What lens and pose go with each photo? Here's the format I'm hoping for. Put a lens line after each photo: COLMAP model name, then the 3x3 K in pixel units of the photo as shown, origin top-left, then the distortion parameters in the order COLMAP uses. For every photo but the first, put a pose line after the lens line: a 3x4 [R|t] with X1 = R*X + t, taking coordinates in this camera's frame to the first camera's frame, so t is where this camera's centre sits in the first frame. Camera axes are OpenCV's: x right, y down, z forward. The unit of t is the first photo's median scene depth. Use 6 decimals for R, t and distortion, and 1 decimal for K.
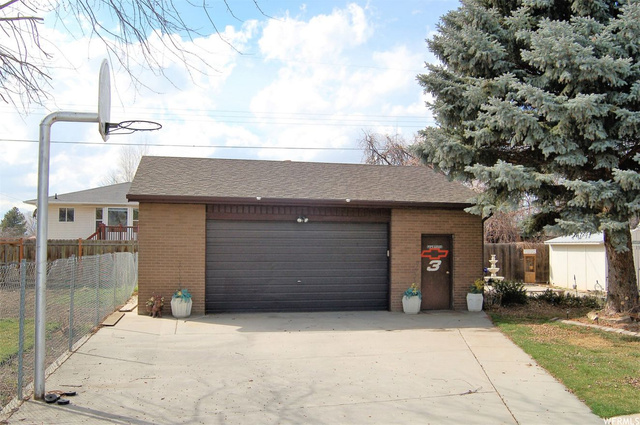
lens RADIAL K [[582.7, 0, 320.0], [0, 582.7, 212.5], [0, 0, 1]] dist [-0.006510, -0.002245]
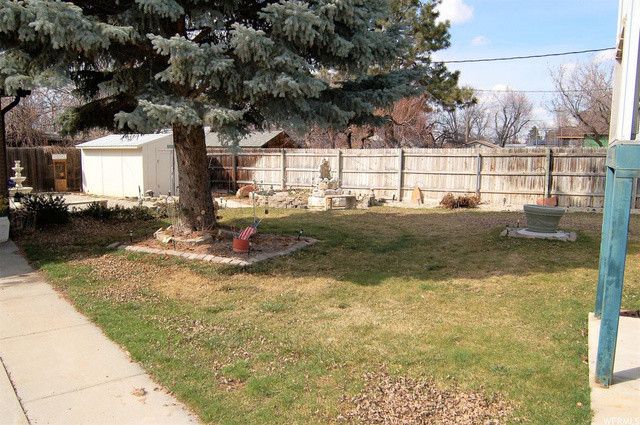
lens RADIAL K [[502.9, 0, 319.4], [0, 502.9, 227.6], [0, 0, 1]] dist [-0.112669, 0.075203]
pose [[0.659507, -0.104732, 0.744366, 0.105640], [-0.052585, 0.981392, 0.184672, 0.029135], [-0.749857, -0.160935, 0.641728, 0.405702]]
